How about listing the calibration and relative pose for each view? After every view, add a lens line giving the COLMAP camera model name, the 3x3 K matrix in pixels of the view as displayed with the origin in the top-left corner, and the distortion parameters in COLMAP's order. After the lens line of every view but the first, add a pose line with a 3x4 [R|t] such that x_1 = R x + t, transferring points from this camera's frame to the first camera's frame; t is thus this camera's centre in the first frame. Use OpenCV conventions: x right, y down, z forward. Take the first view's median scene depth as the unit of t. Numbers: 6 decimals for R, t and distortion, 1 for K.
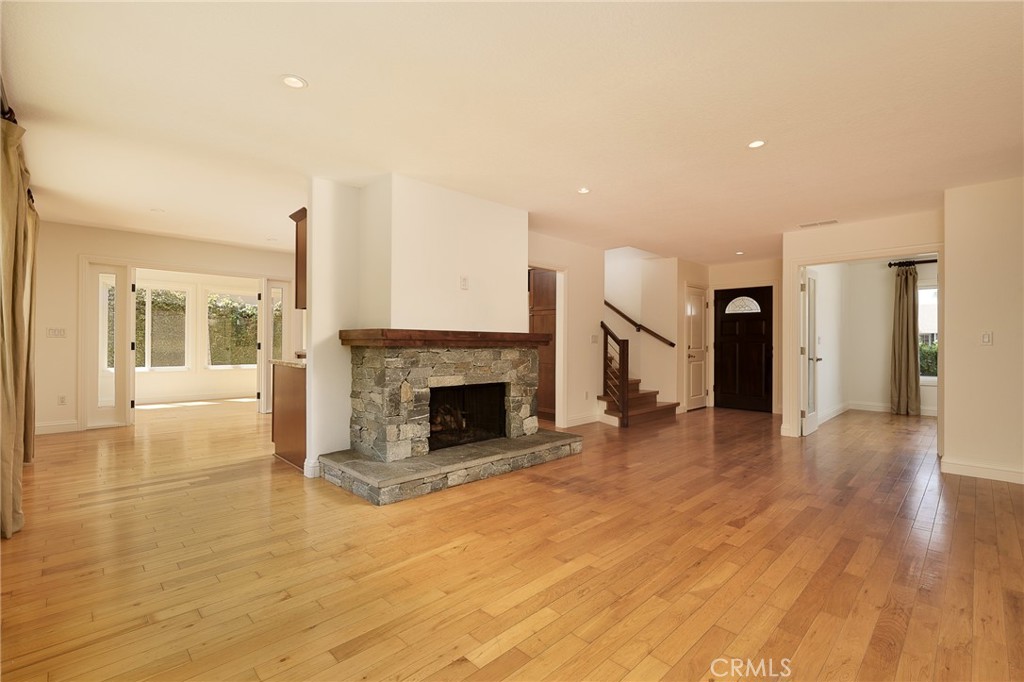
lens RADIAL K [[464.9, 0, 509.7], [0, 464.9, 339.2], [0, 0, 1]] dist [0.000694, 0.000104]
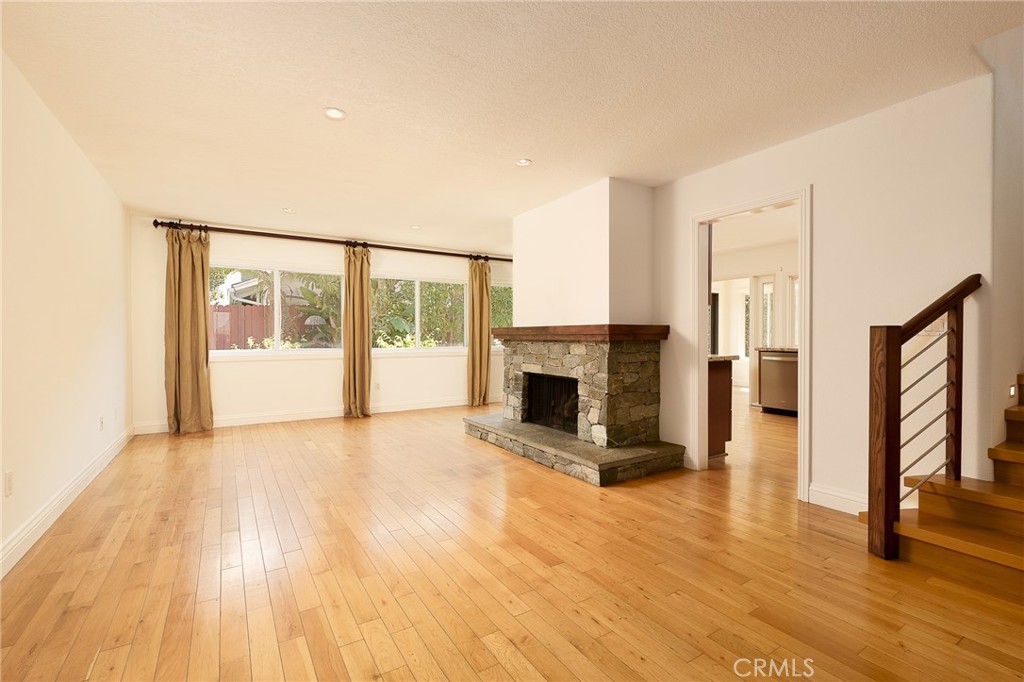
lens RADIAL K [[461.2, 0, 509.8], [0, 461.2, 341.2], [0, 0, 1]] dist [0.000699, 0.000015]
pose [[-0.220221, 0.003890, -0.975442, 0.979027], [0.004526, 0.999985, 0.002966, 0.014315], [0.975439, -0.003762, -0.220236, 1.127044]]
